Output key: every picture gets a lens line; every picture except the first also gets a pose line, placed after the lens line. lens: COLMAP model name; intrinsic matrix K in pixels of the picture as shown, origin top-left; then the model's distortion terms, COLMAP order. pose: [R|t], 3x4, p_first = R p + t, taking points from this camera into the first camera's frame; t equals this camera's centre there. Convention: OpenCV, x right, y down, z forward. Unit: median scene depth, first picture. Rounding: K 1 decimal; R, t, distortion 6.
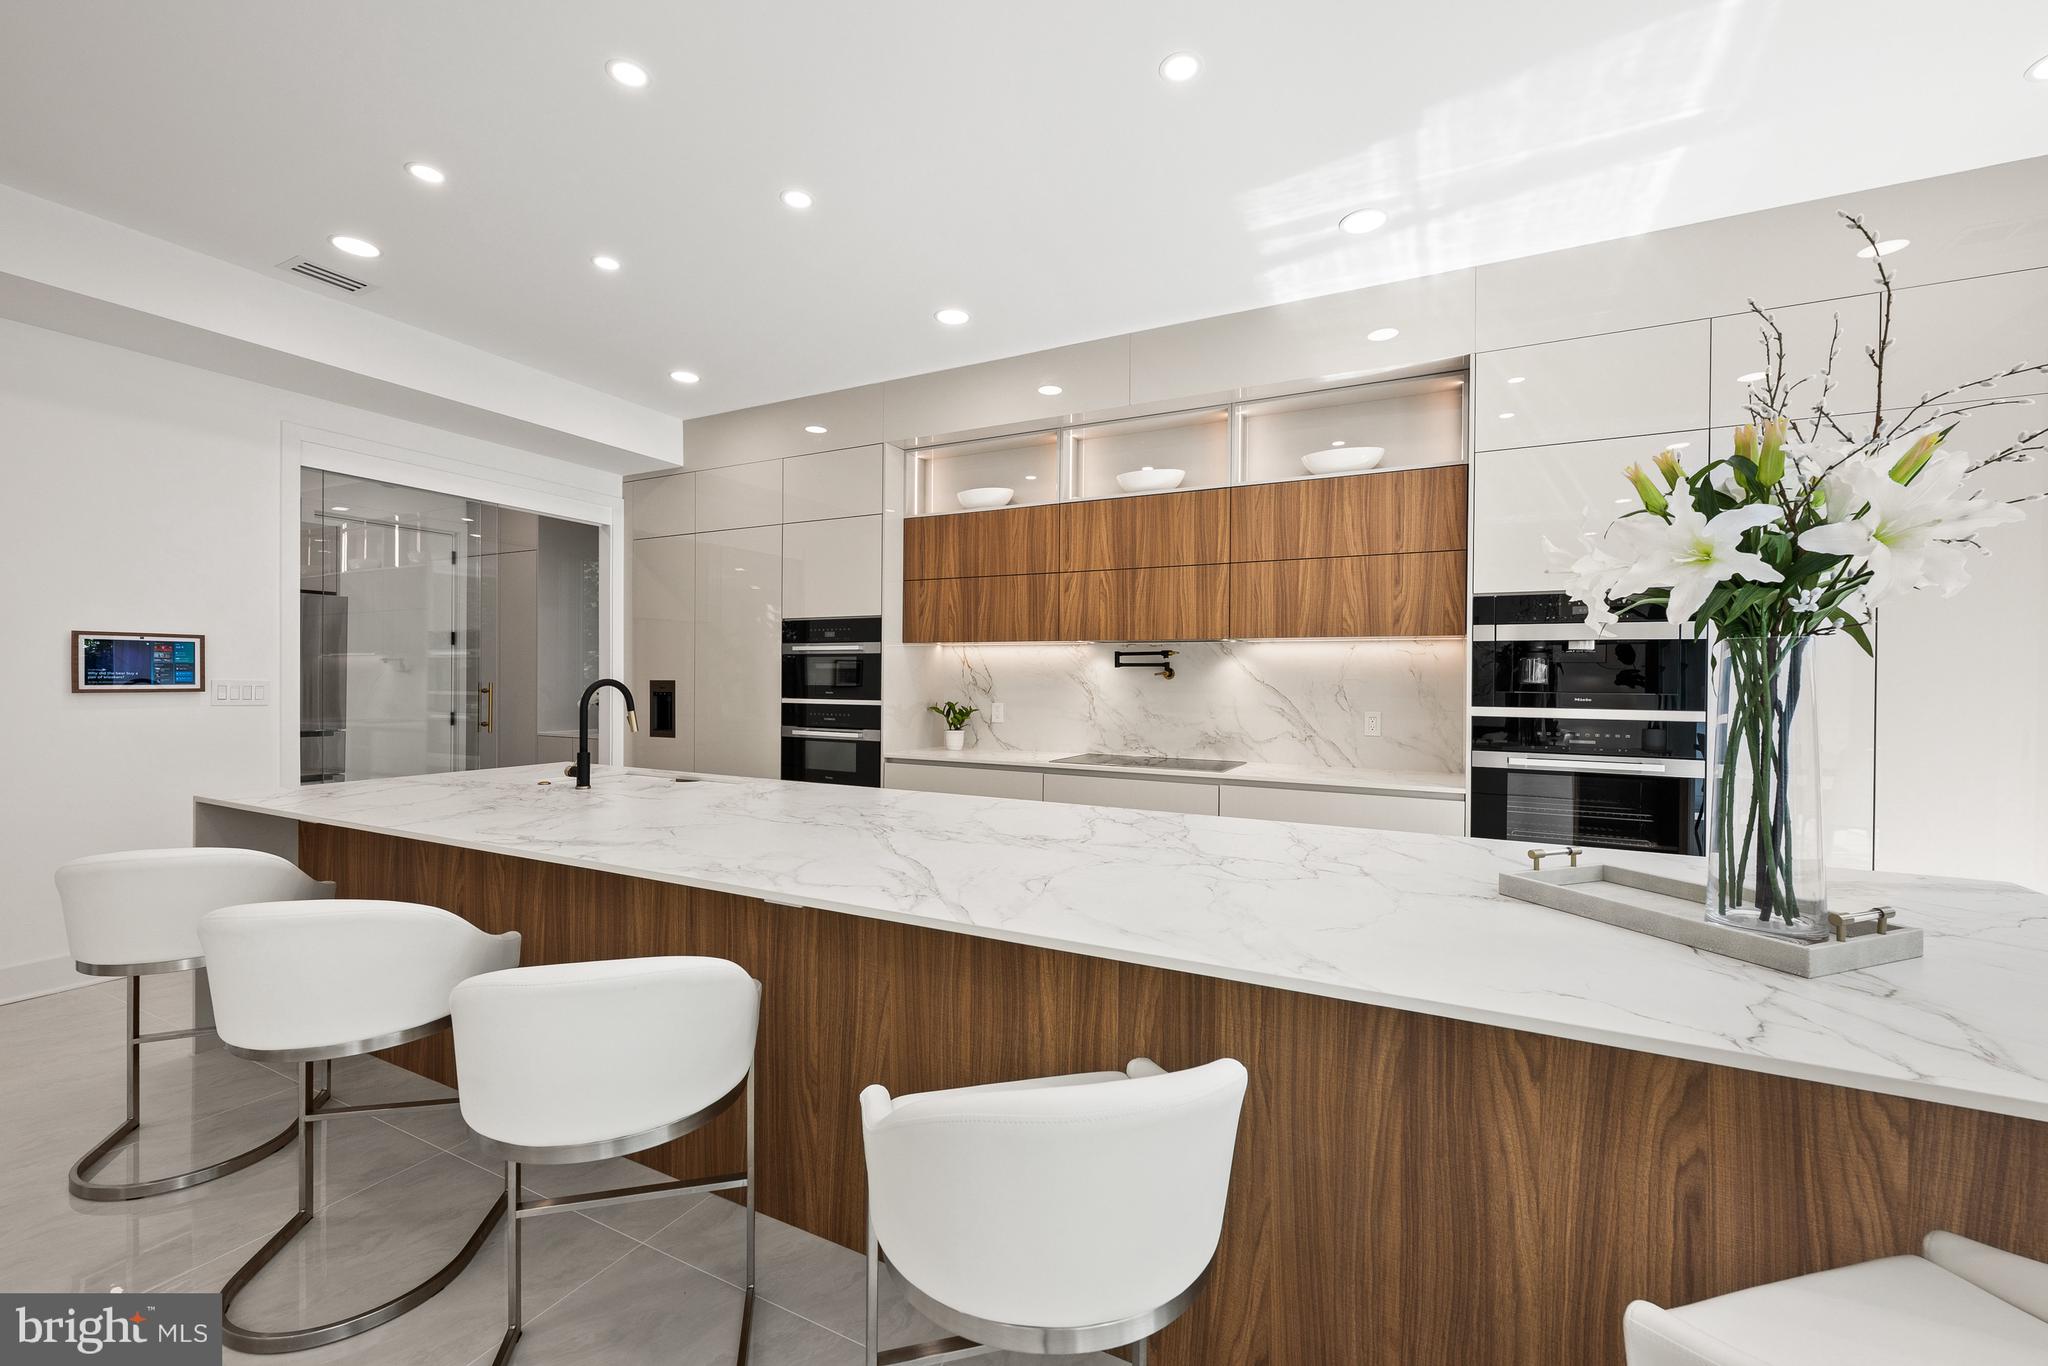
lens RADIAL K [[835.8, 0, 1024.0], [0, 835.8, 683.0], [0, 0, 1]] dist [0.000167, -0.000015]
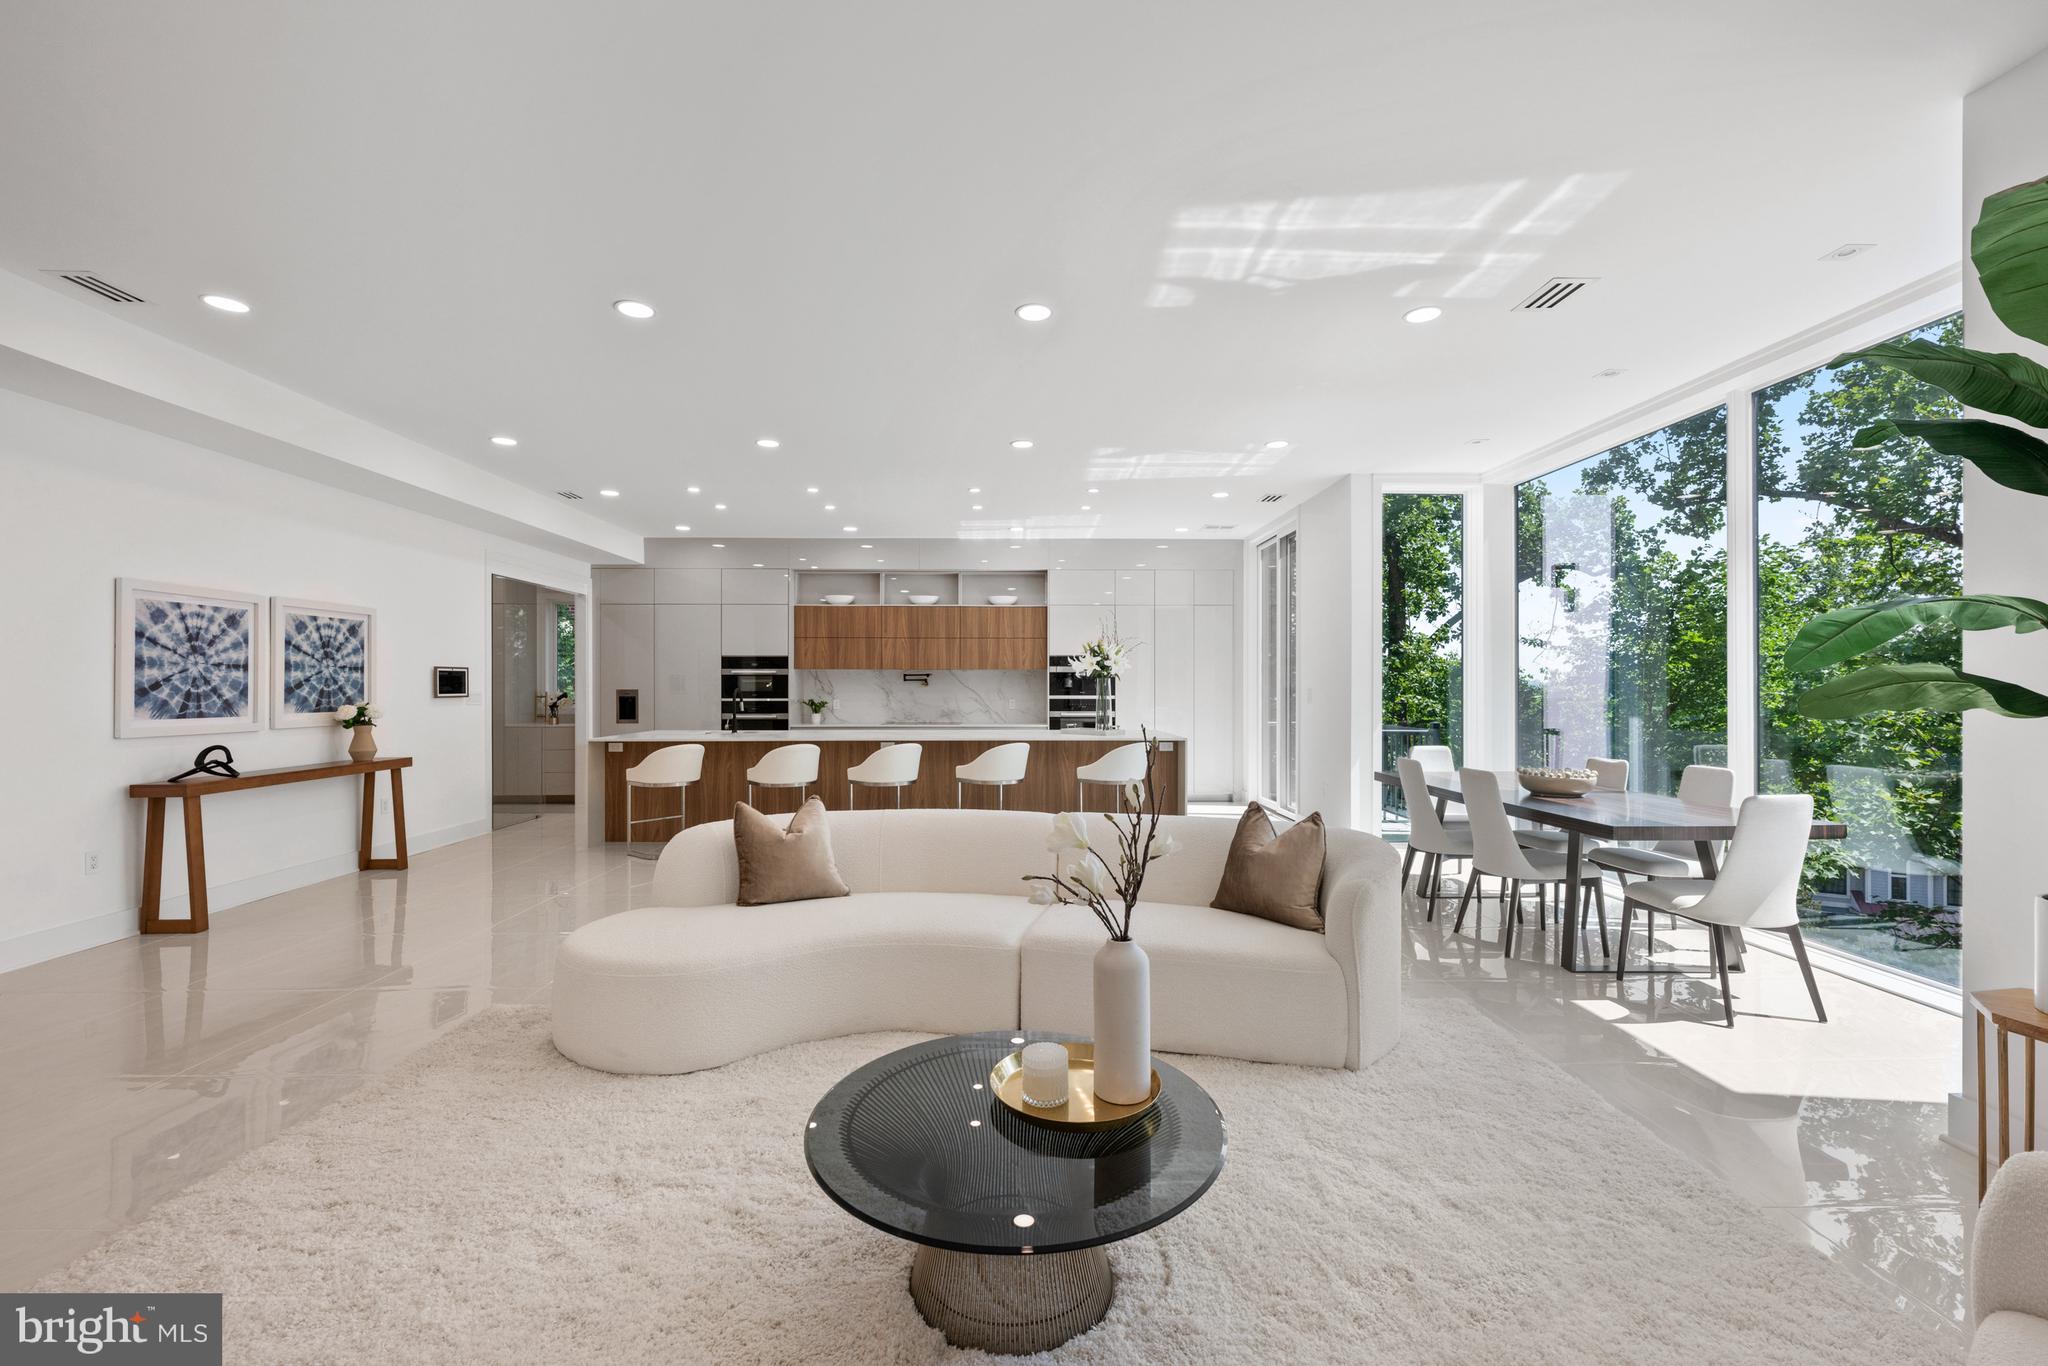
lens RADIAL K [[859.0, 0, 1024.0], [0, 859.0, 683.0], [0, 0, 1]] dist [-0.000523, -0.000042]
pose [[0.882773, -0.005220, 0.469771, -0.638985], [0.008642, 0.999950, -0.005129, -0.000478], [-0.469721, 0.008587, 0.882773, -1.076754]]
